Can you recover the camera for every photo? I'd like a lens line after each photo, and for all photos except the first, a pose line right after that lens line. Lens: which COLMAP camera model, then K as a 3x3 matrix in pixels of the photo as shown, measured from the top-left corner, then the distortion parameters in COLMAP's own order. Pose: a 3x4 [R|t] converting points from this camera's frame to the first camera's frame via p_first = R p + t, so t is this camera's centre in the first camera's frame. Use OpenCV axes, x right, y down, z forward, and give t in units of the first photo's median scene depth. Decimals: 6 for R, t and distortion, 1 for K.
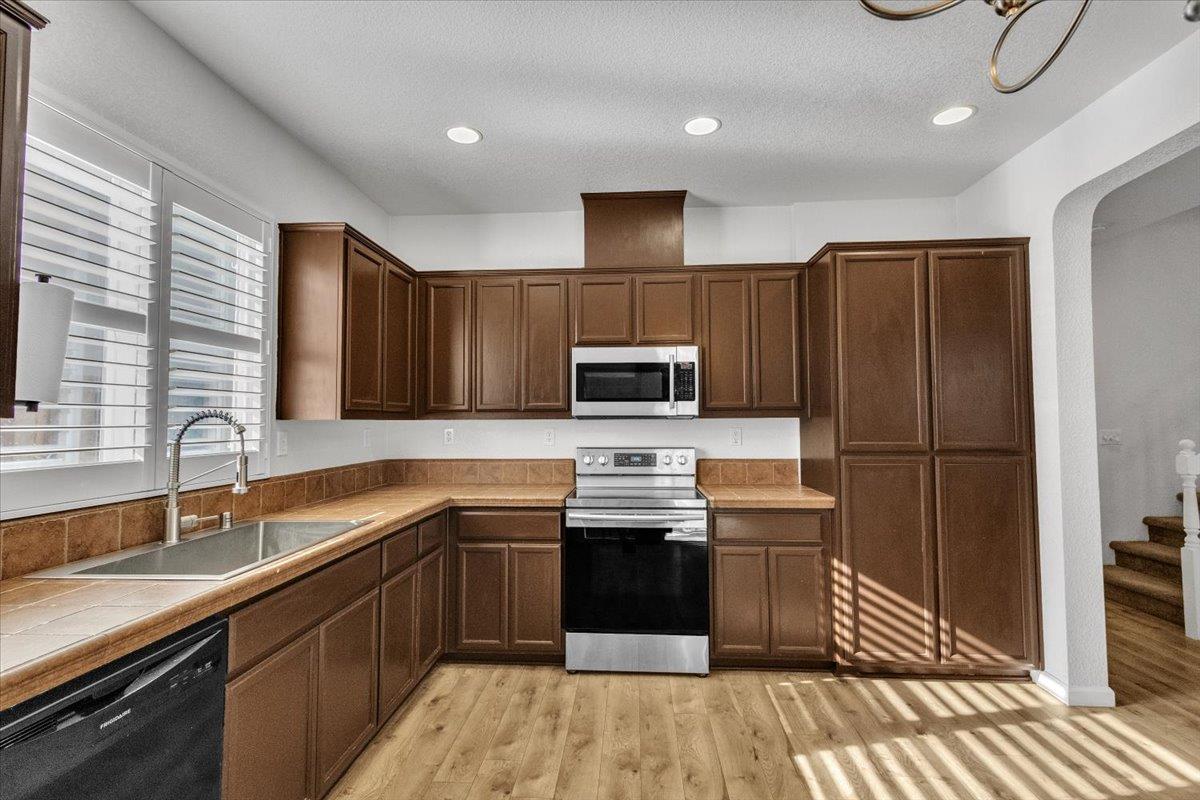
lens RADIAL K [[559.4, 0, 599.2], [0, 559.4, 396.9], [0, 0, 1]] dist [0.010896, -0.003938]
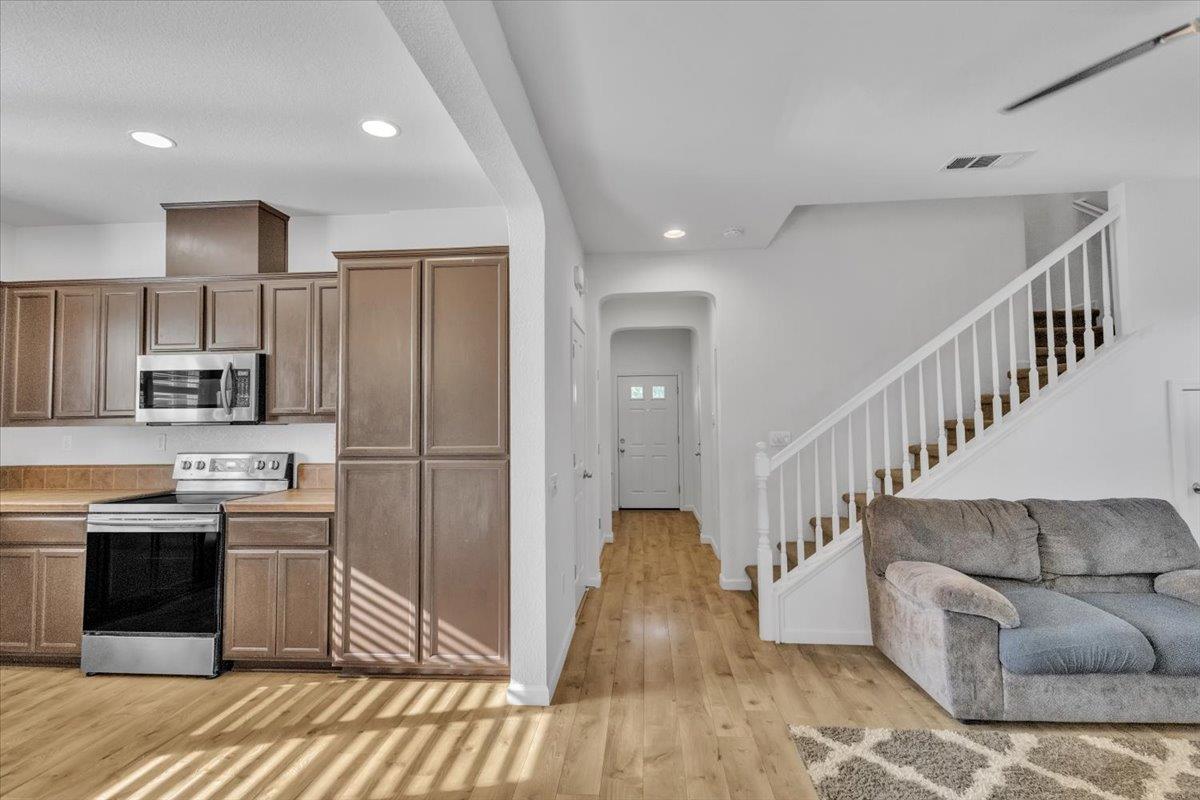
lens RADIAL K [[559.4, 0, 600.4], [0, 559.4, 392.8], [0, 0, 1]] dist [0.010896, -0.003938]
pose [[0.999849, -0.007607, -0.015596, 0.914247], [0.007532, 0.999960, -0.004851, -0.009805], [0.015633, 0.004733, 0.999867, -0.013388]]
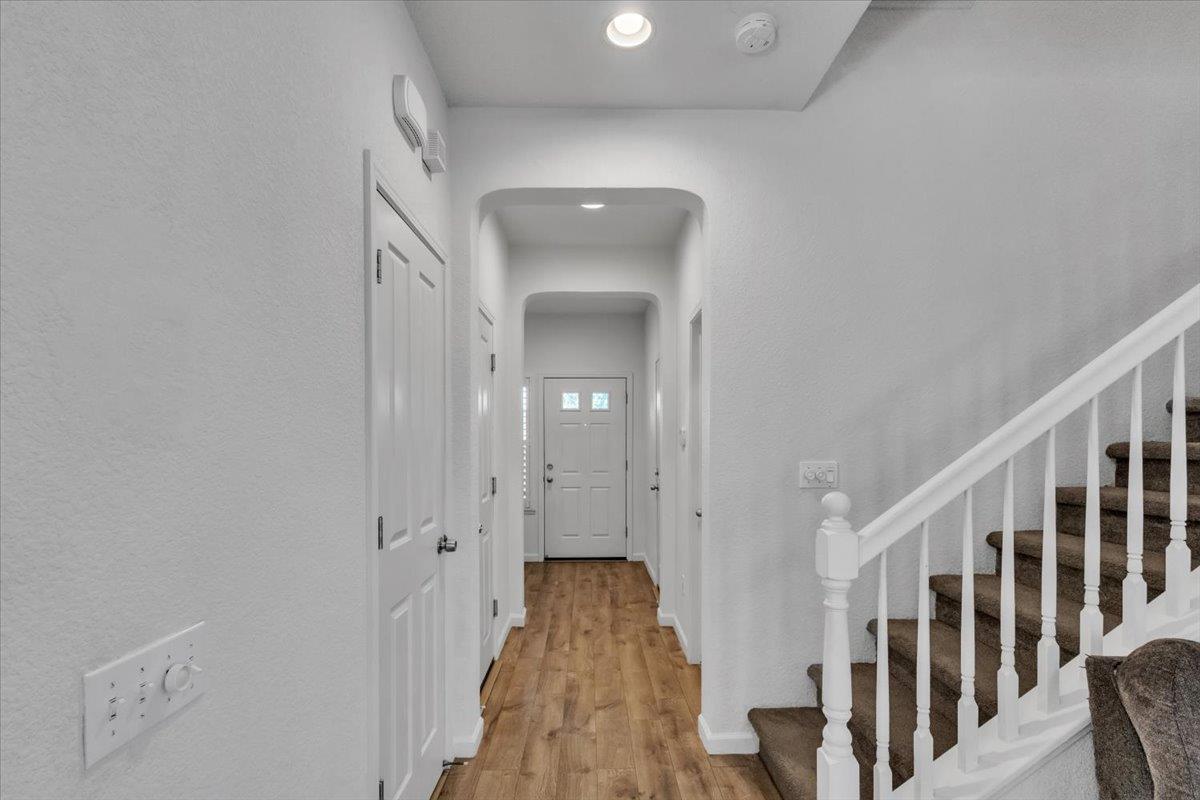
lens RADIAL K [[559.4, 0, 580.3], [0, 559.4, 449.0], [0, 0, 1]] dist [0.010896, -0.003938]
pose [[0.999071, -0.000114, 0.043098, 0.997776], [-0.002546, 0.998093, 0.061670, 0.025729], [-0.043023, -0.061722, 0.997166, 0.721135]]
